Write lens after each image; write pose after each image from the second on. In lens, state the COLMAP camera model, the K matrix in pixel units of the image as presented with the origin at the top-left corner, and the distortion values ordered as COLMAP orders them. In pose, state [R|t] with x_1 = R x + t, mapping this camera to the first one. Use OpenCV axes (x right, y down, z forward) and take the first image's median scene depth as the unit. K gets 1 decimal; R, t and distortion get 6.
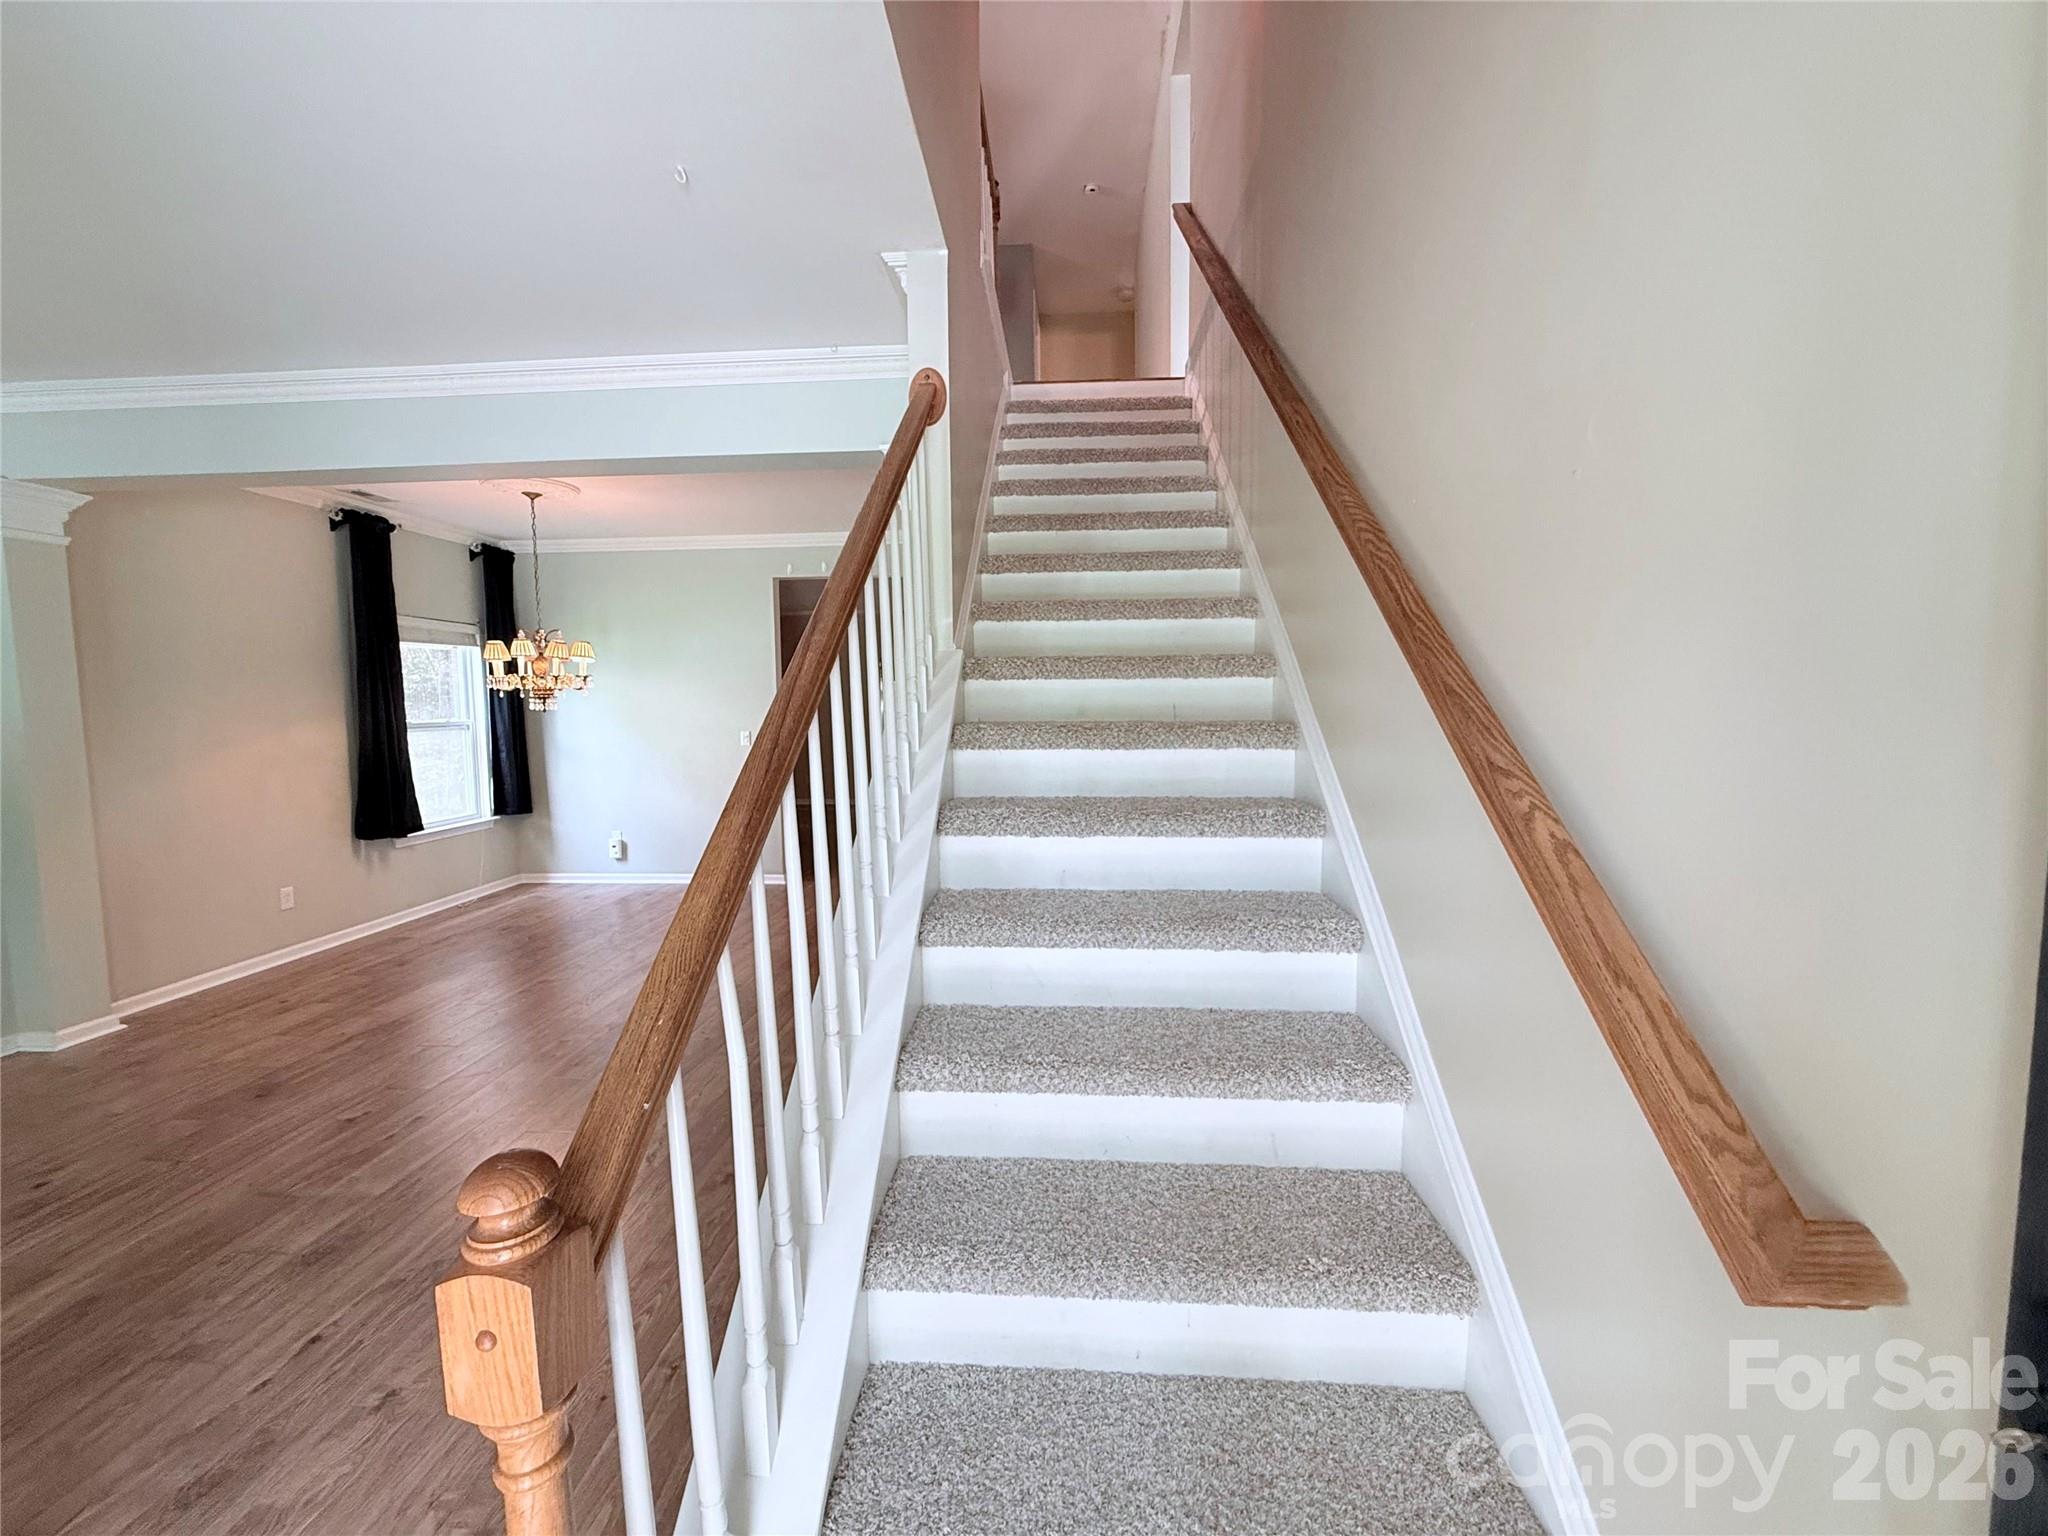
lens RADIAL K [[819.5, 0, 1016.4], [0, 819.5, 759.3], [0, 0, 1]] dist [0.000717, -0.000462]
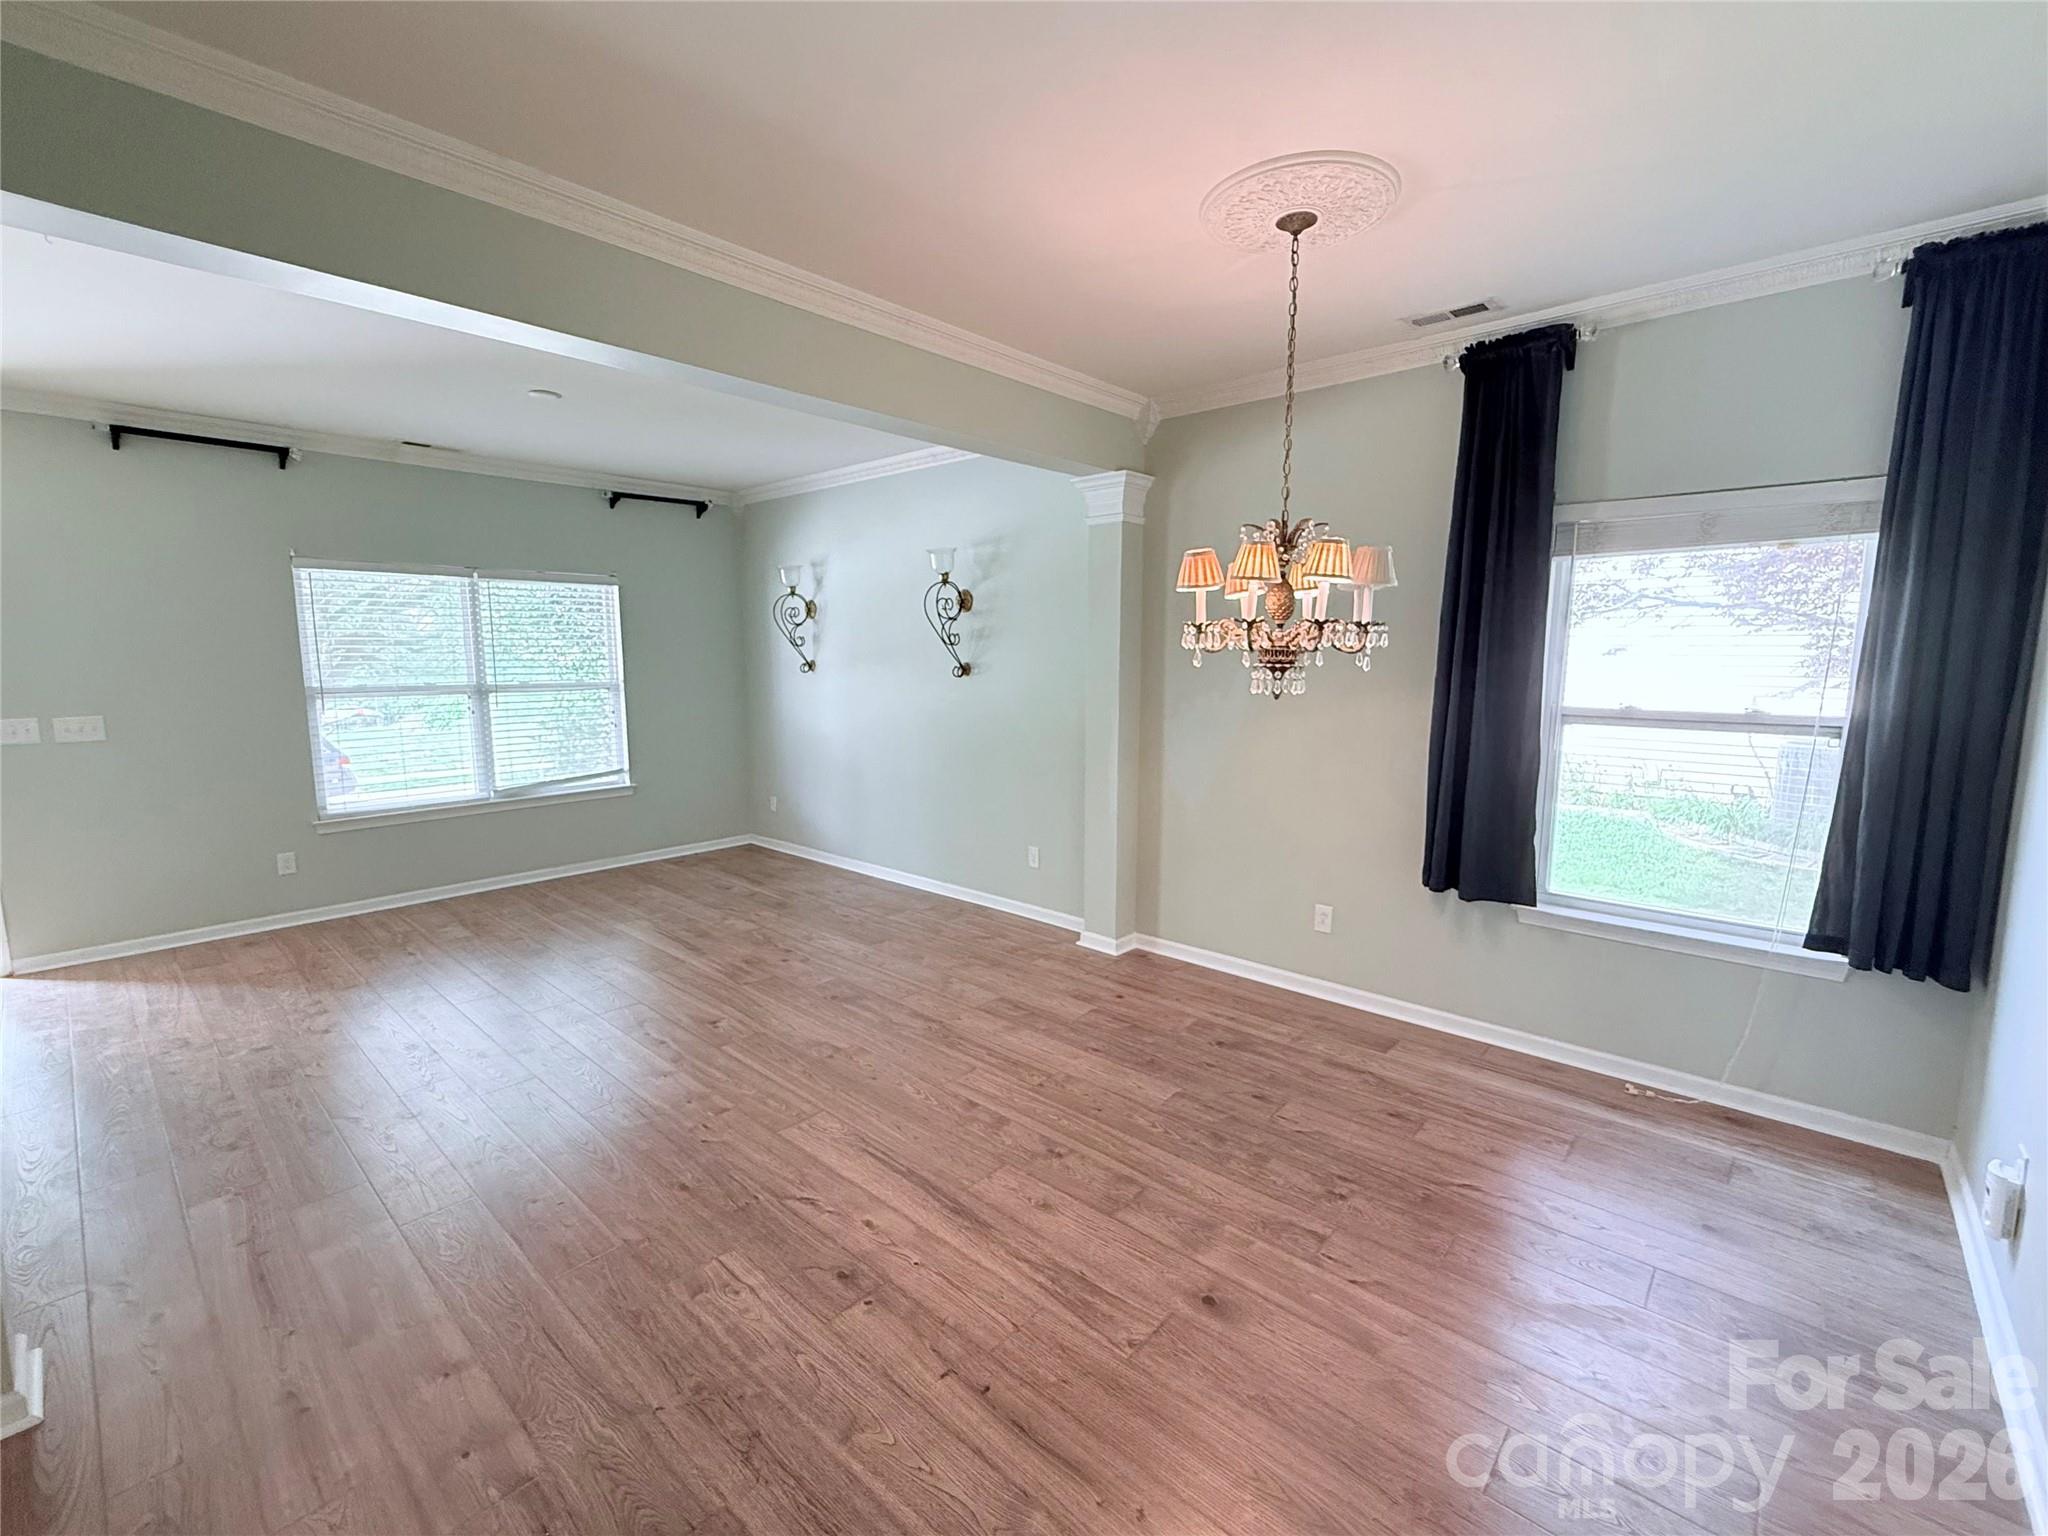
lens RADIAL K [[878.8, 0, 1026.8], [0, 878.8, 759.7], [0, 0, 1]] dist [0.000395, 0.000318]
pose [[-0.614136, 0.108045, -0.781769, -0.075613], [-0.050120, 0.983245, 0.175263, -0.100620], [0.787607, 0.146818, -0.598431, 1.147686]]
